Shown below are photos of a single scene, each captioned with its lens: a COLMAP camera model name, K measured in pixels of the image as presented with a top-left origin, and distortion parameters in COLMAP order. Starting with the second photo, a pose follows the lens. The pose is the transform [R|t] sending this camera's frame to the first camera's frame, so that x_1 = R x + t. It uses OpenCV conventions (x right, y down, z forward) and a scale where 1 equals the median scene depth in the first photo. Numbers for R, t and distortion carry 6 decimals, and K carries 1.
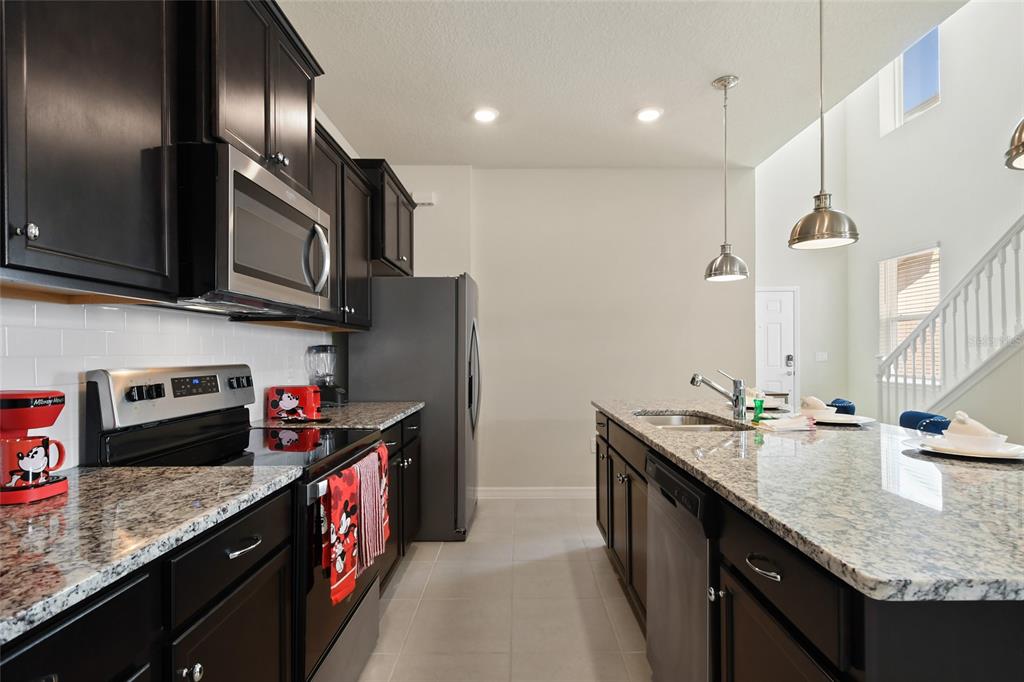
lens RADIAL K [[504.6, 0, 513.7], [0, 504.6, 347.4], [0, 0, 1]] dist [0.002641, 0.000613]
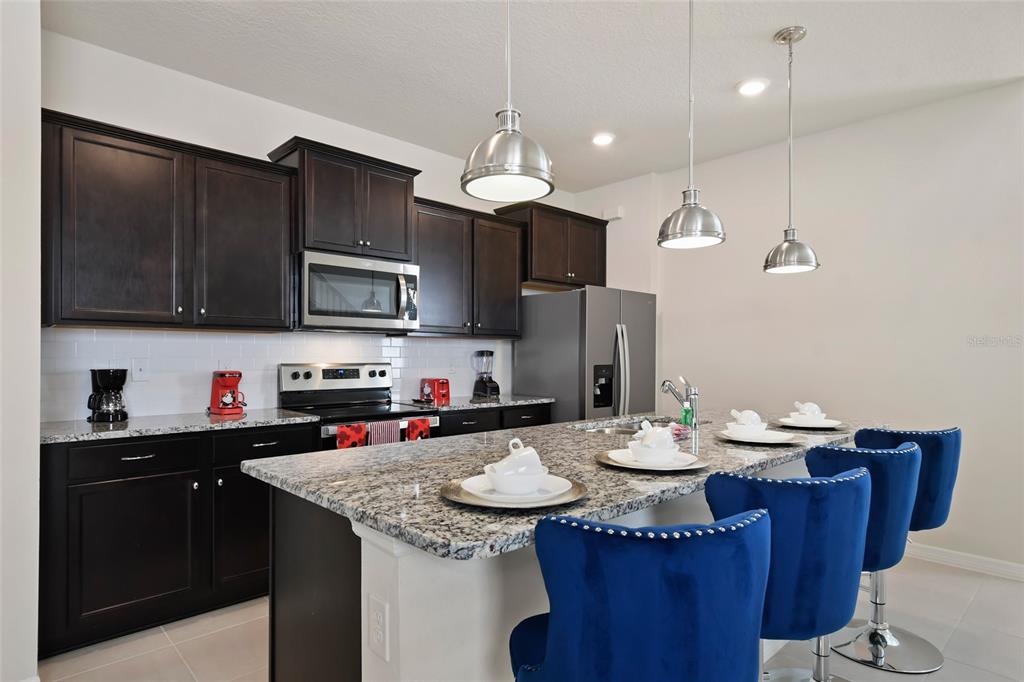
lens RADIAL K [[544.6, 0, 510.5], [0, 544.6, 345.4], [0, 0, 1]] dist [0.028198, 0.000498]
pose [[0.690651, -0.008773, -0.723135, 0.952911], [0.002592, 0.999950, -0.009655, -0.005166], [0.723184, 0.004794, 0.690639, 0.060641]]
